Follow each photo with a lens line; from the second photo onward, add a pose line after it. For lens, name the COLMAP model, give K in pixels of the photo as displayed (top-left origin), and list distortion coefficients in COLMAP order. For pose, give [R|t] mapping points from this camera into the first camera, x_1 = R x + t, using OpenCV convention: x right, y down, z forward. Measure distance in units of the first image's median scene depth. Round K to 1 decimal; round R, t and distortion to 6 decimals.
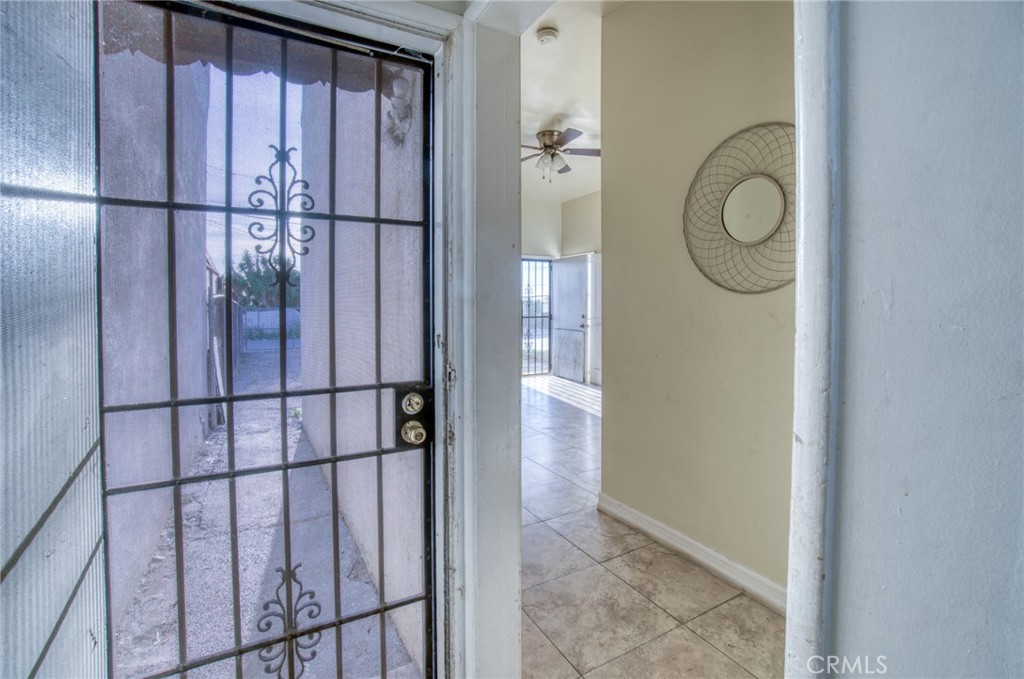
lens RADIAL K [[460.2, 0, 512.2], [0, 460.2, 310.0], [0, 0, 1]] dist [-0.060419, 0.019908]
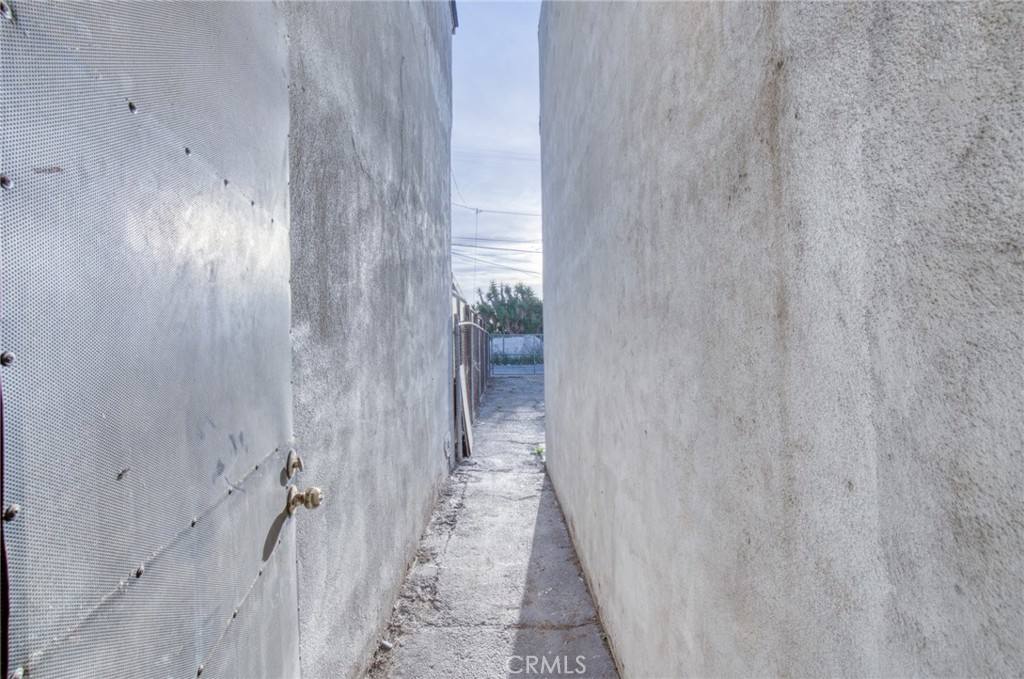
lens RADIAL K [[450.4, 0, 512.3], [0, 450.4, 331.9], [0, 0, 1]] dist [-0.061890, 0.022999]
pose [[0.880515, -0.011328, -0.473882, -0.184904], [0.008320, 0.999930, -0.008442, -0.006178], [0.473944, 0.003491, 0.880548, 0.354500]]
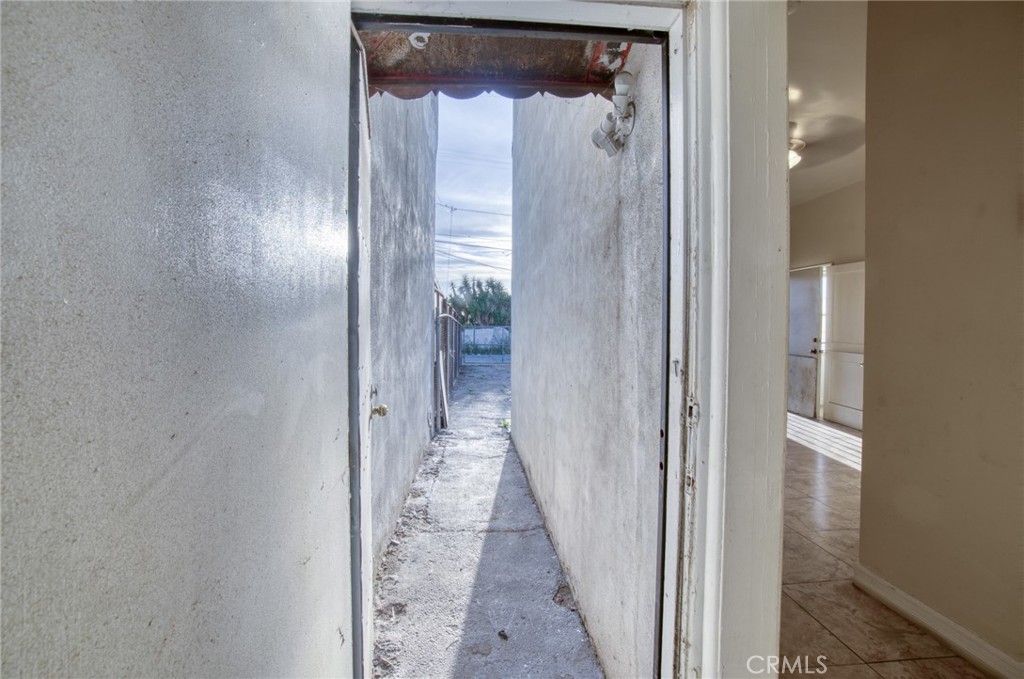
lens RADIAL K [[450.4, 0, 512.3], [0, 450.4, 331.9], [0, 0, 1]] dist [-0.061890, 0.022999]
pose [[0.911283, 0.015438, -0.411492, -0.048886], [-0.013350, 0.999879, 0.007948, -0.000317], [0.411565, -0.001749, 0.911379, 0.065933]]
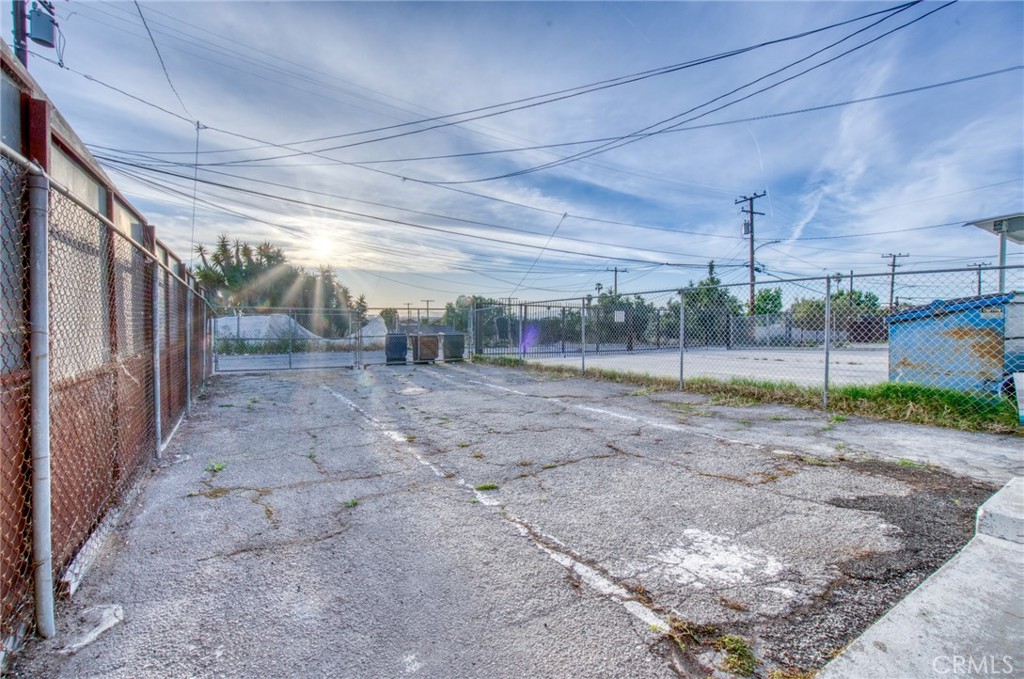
lens RADIAL K [[460.2, 0, 512.2], [0, 460.2, 310.0], [0, 0, 1]] dist [-0.060419, 0.019908]
pose [[0.999577, -0.001065, 0.029080, -0.532937], [0.001651, 0.999796, -0.020123, 0.034372], [-0.029053, 0.020162, 0.999375, 0.995276]]
